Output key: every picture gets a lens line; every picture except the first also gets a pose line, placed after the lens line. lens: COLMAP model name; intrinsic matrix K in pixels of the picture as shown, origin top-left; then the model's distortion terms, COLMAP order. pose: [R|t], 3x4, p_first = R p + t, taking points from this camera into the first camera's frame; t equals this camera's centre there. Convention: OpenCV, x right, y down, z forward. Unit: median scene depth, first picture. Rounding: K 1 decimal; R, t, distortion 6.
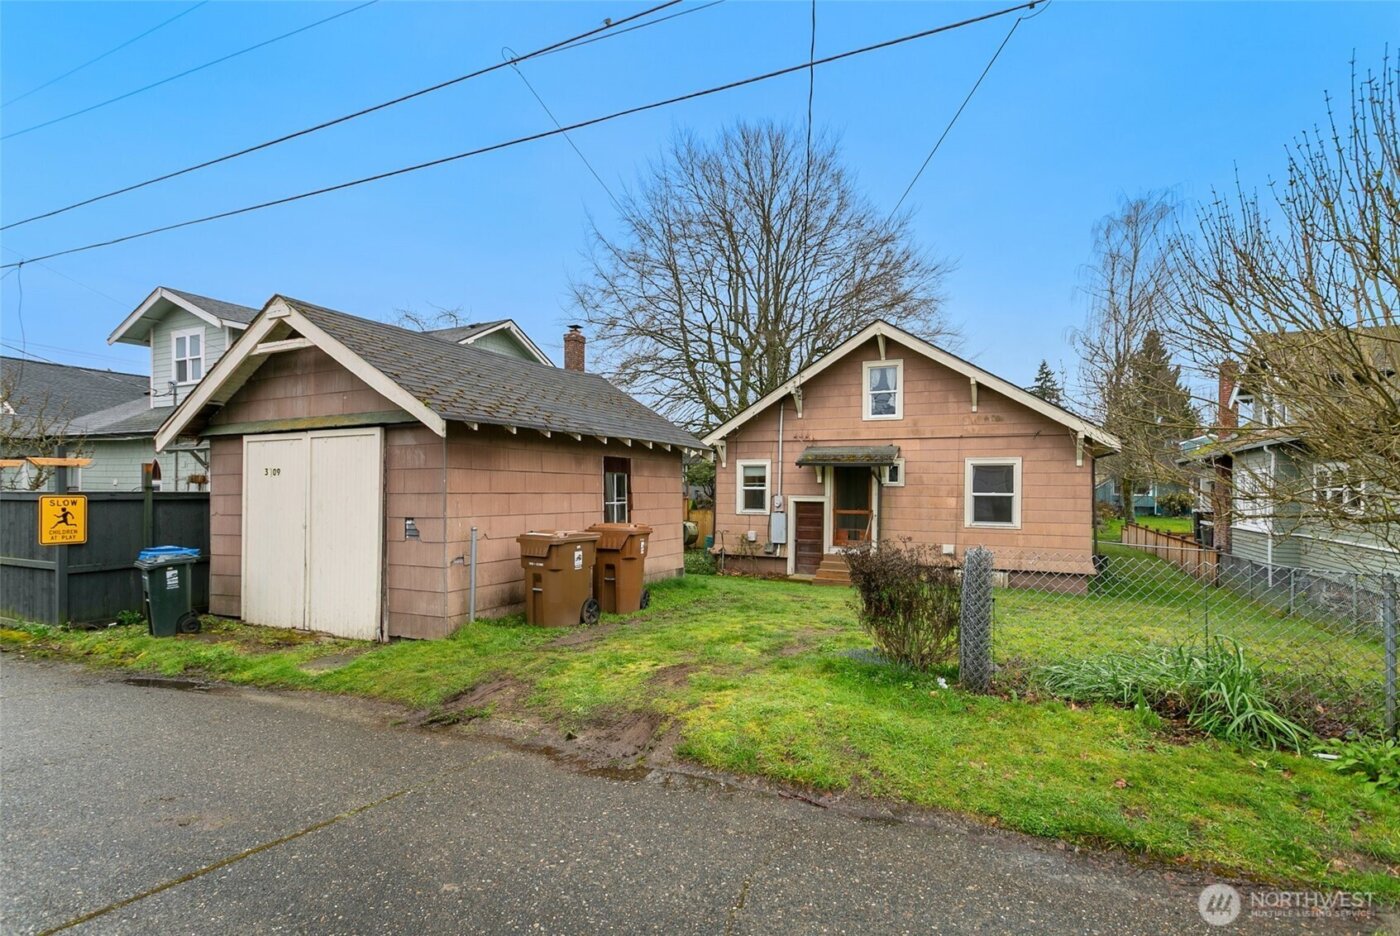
lens RADIAL K [[671.6, 0, 710.8], [0, 671.6, 486.7], [0, 0, 1]] dist [0.002770, 0.000089]
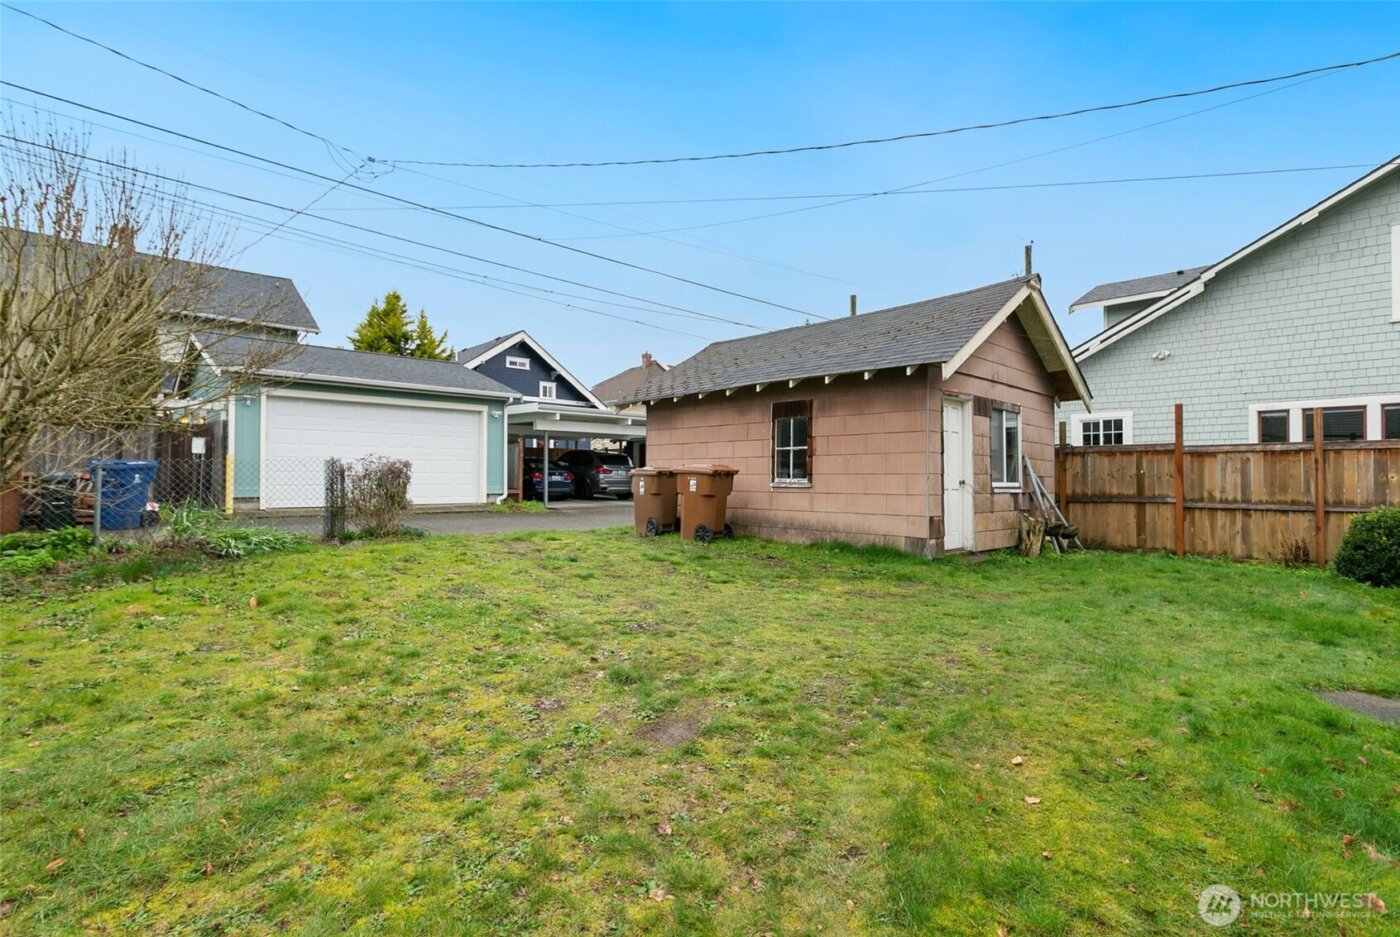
lens RADIAL K [[671.6, 0, 696.1], [0, 671.6, 465.6], [0, 0, 1]] dist [0.002770, 0.000089]
pose [[-0.344893, -0.026750, -0.938261, 0.497421], [-0.003484, 0.999623, -0.027219, 0.046581], [0.938636, -0.006119, -0.344856, 0.726037]]
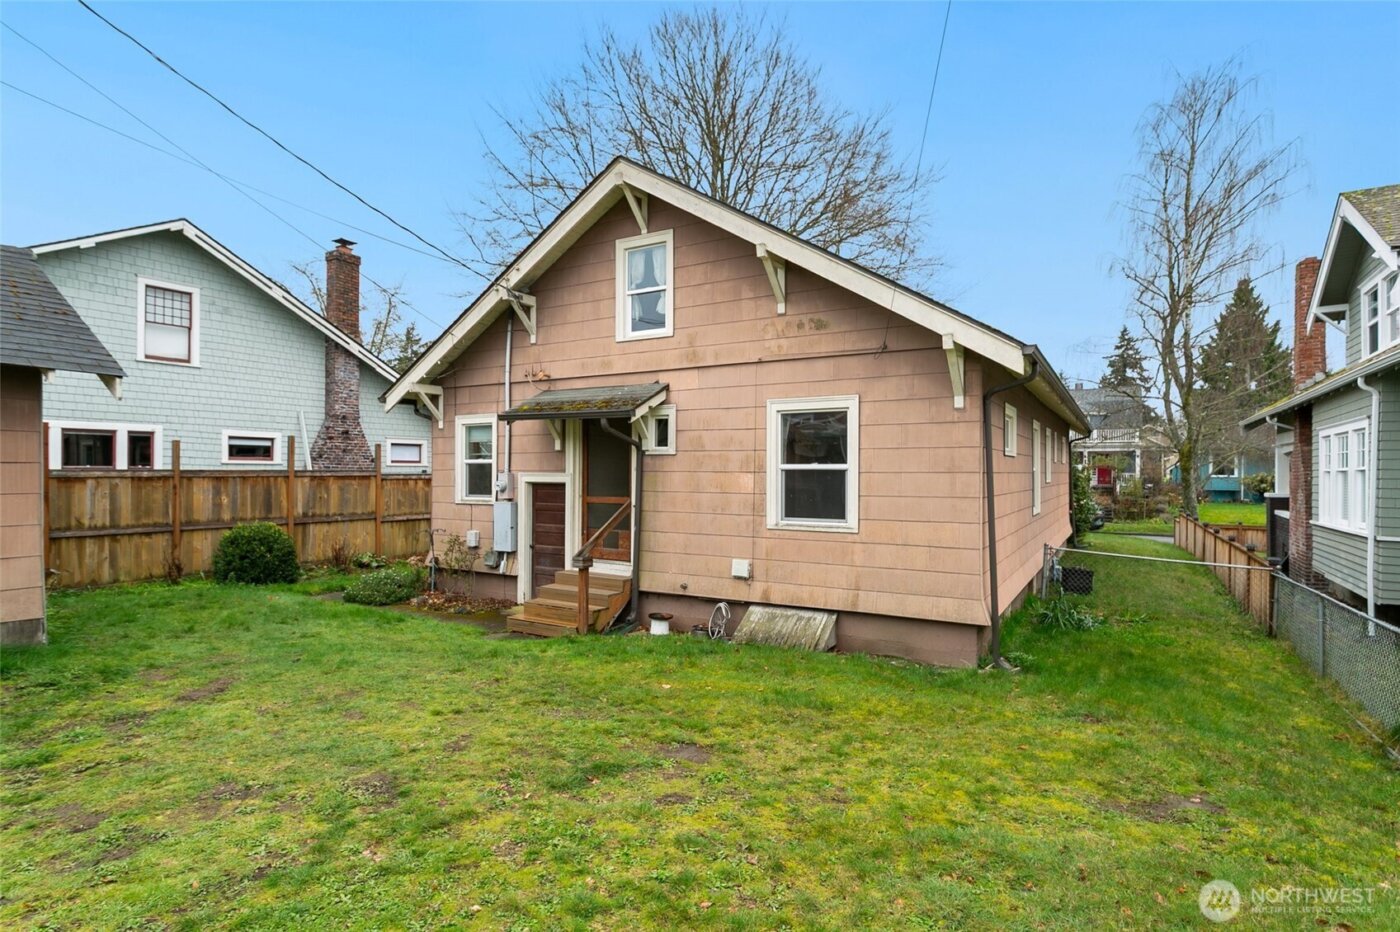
lens RADIAL K [[721.7, 0, 694.3], [0, 721.7, 469.5], [0, 0, 1]] dist [-0.005500, -0.001852]
pose [[0.996583, -0.005021, -0.082440, 0.336993], [0.004911, 0.999987, -0.001530, 0.012683], [0.082446, 0.001119, 0.996595, 0.379868]]
